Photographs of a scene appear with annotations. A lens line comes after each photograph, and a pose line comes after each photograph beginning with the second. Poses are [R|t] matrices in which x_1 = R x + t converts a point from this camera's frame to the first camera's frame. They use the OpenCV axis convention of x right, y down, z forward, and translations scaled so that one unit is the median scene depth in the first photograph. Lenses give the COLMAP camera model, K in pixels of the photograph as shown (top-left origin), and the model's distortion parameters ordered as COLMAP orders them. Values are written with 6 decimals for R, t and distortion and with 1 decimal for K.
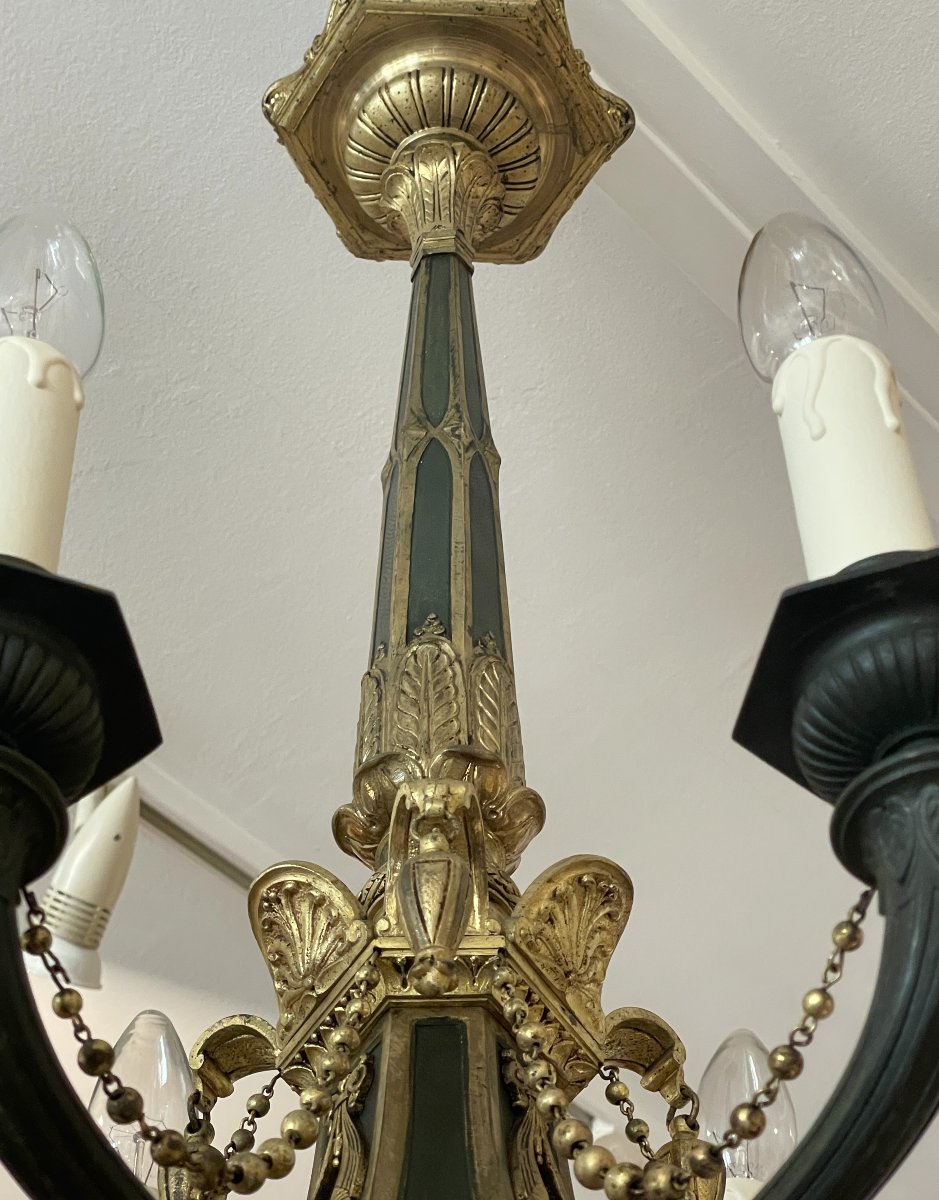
lens RADIAL K [[2418.9, 0, 469.5], [0, 2418.9, 600.0], [0, 0, 1]] dist [0.042423, 0.447063]
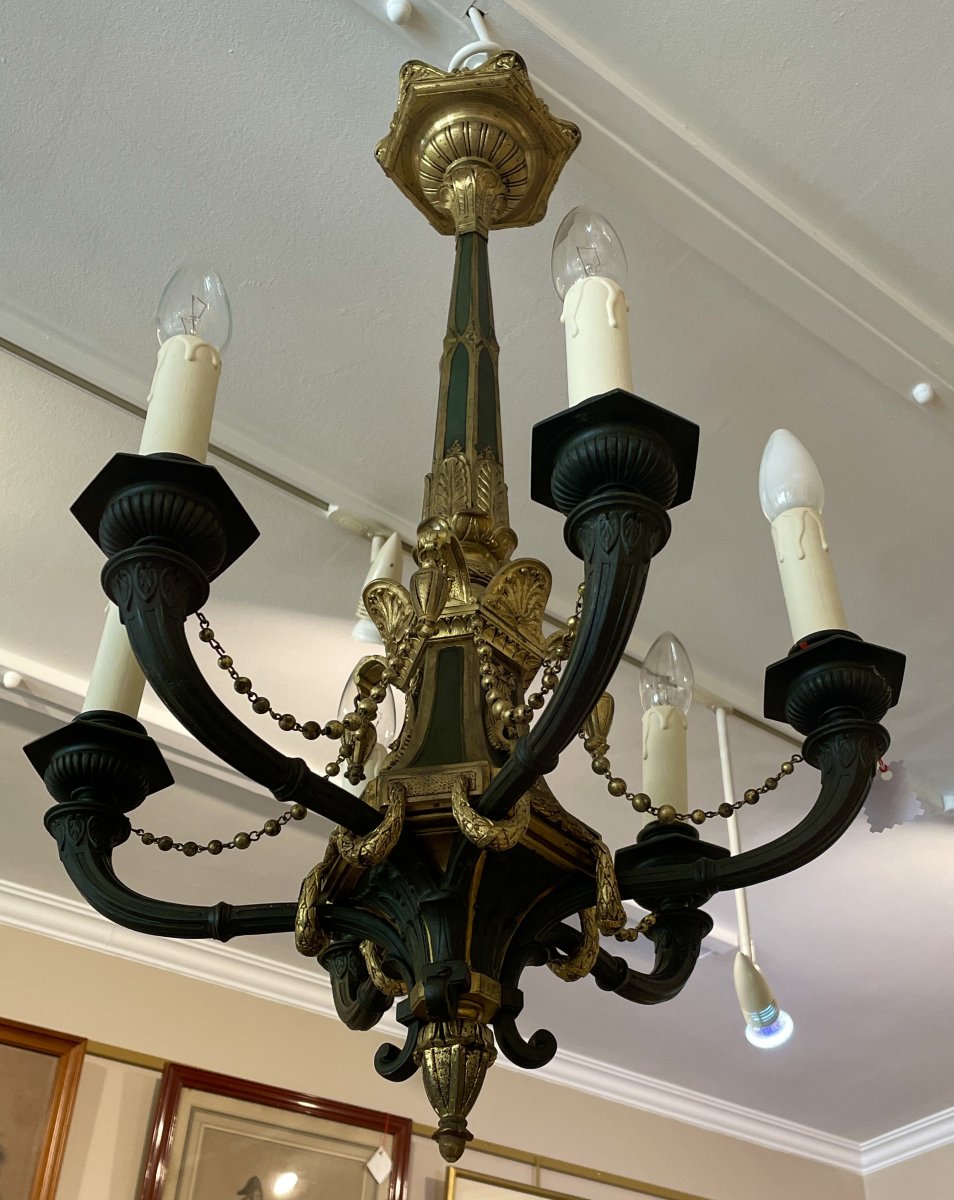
lens RADIAL K [[1397.7, 0, 551.8], [0, 1397.7, 670.6], [0, 0, 1]] dist [0.136820, -0.353498]
pose [[0.987390, -0.109160, -0.114657, 0.197745], [0.129072, 0.974453, 0.183796, -0.013142], [0.091664, -0.196277, 0.976255, -0.141154]]
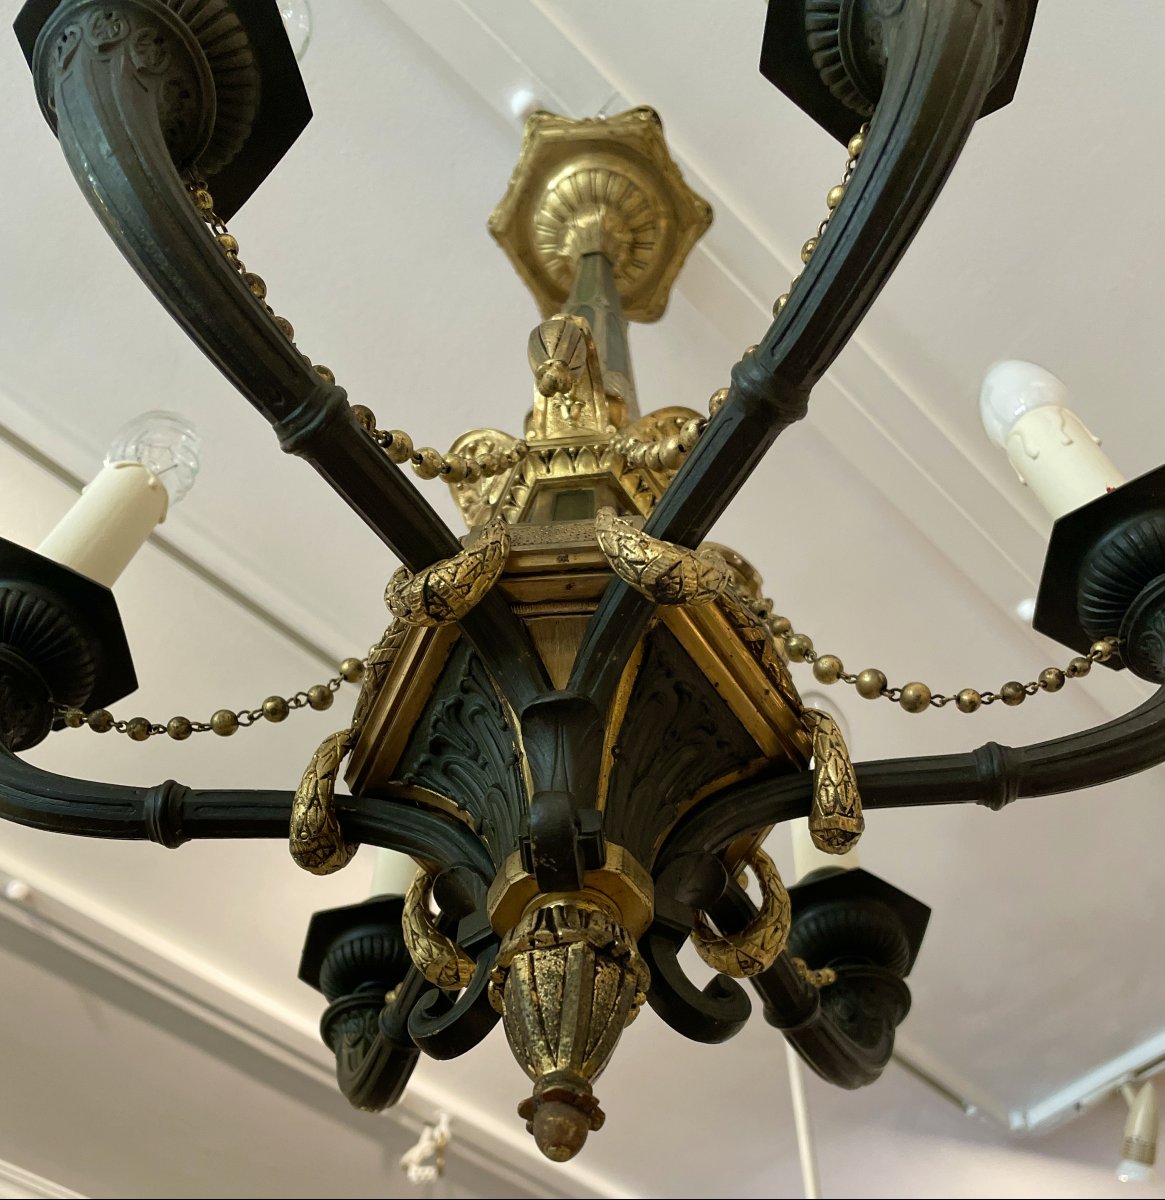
lens RADIAL K [[1214.6, 0, 604.2], [0, 1214.6, 780.2], [0, 0, 1]] dist [0.116432, -0.215673]
pose [[0.996049, -0.062980, -0.062609, 0.036465], [0.058954, 0.996194, -0.064203, 0.370927], [0.066414, 0.060258, 0.995971, 0.308405]]
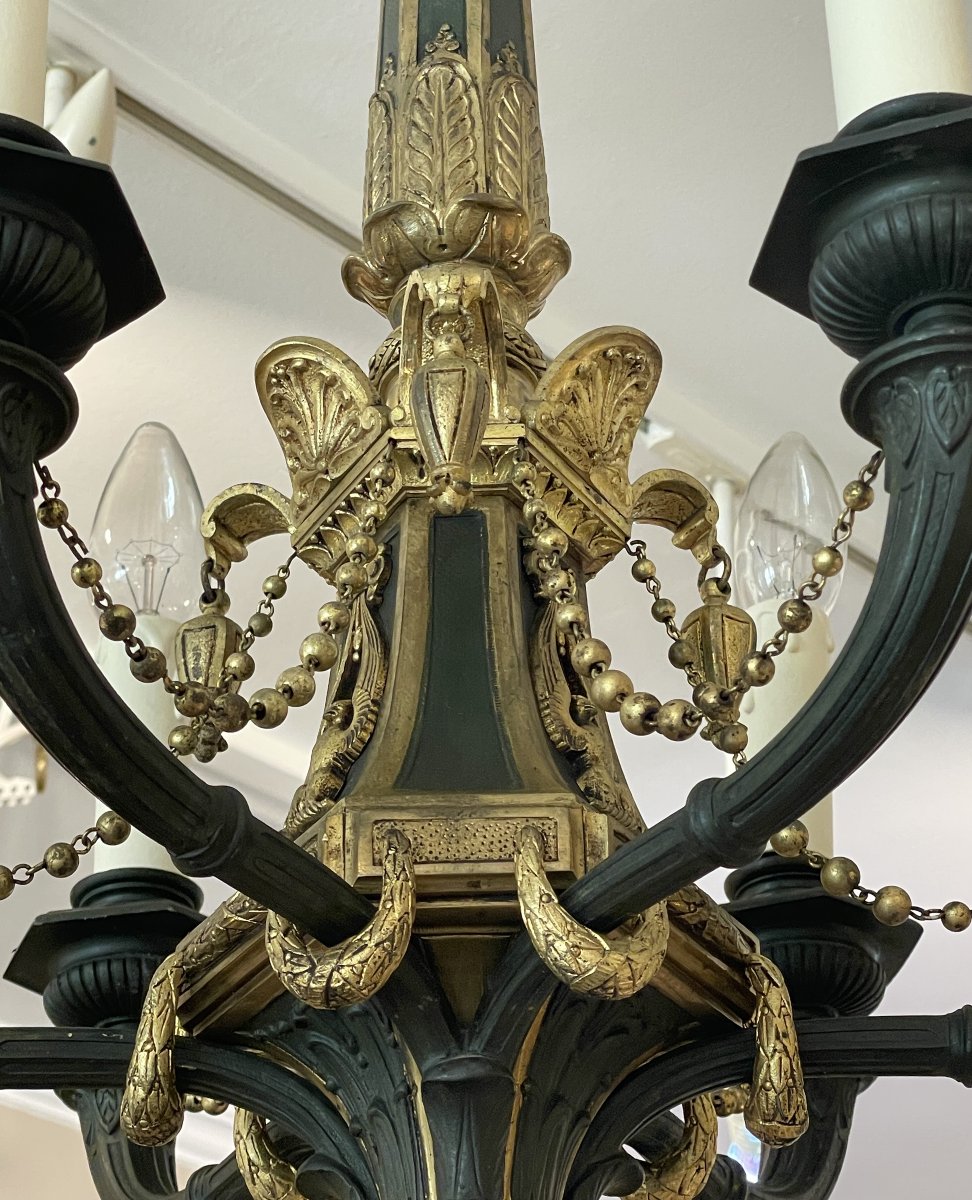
lens RADIAL K [[3034.0, 0, 487.4], [0, 3034.0, 533.9], [0, 0, 1]] dist [-0.034396, 1.366056]
pose [[0.999827, -0.013963, -0.012323, 0.013575], [0.016903, 0.958160, 0.285734, -0.159192], [0.007817, -0.285893, 0.958230, -0.159944]]
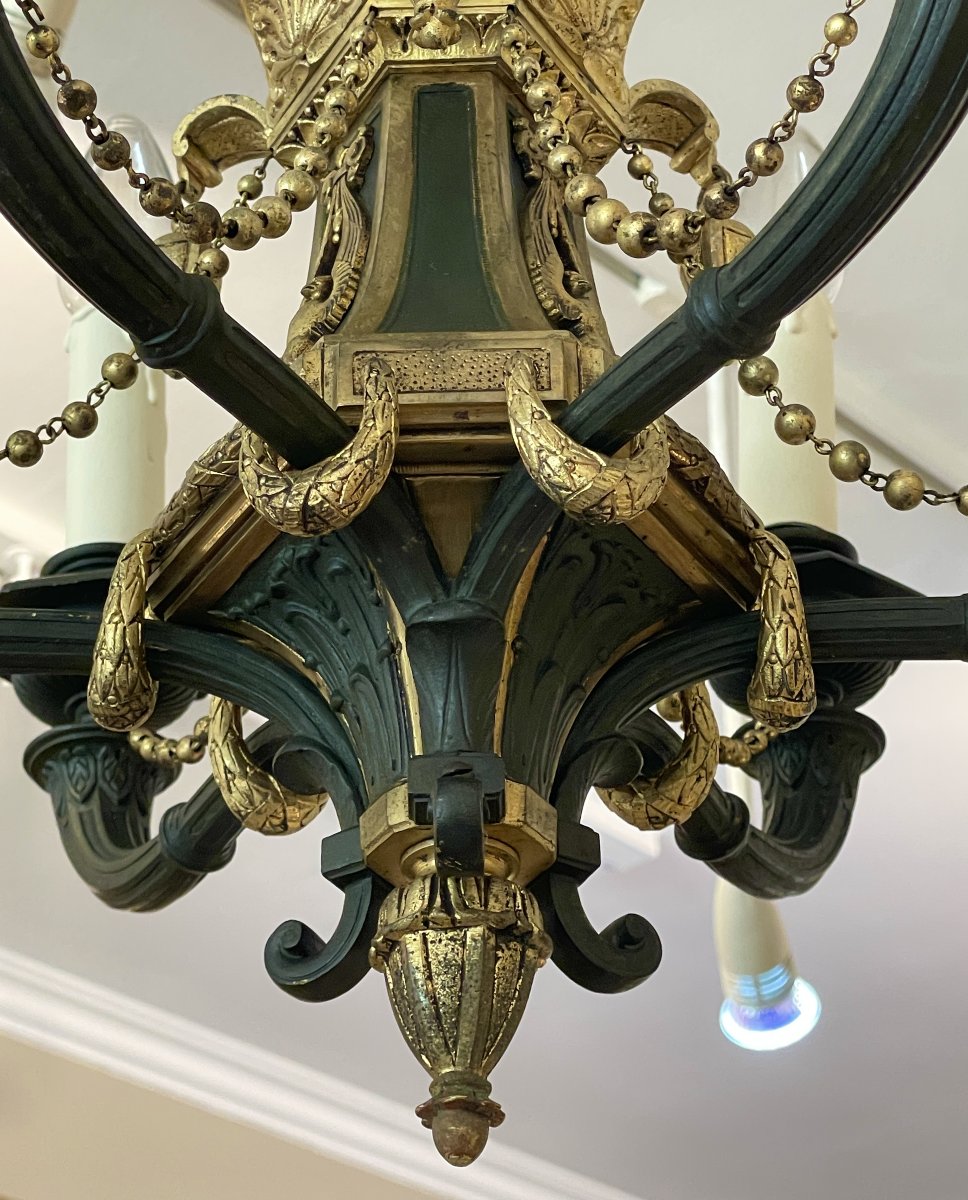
lens RADIAL K [[3021.6, 0, 484.8], [0, 3021.6, 639.2], [0, 0, 1]] dist [-0.017589, 1.079414]
pose [[0.999826, -0.015971, -0.009594, 0.010210], [0.018132, 0.952528, 0.303910, 0.024961], [0.004285, -0.304031, 0.952652, -0.144443]]
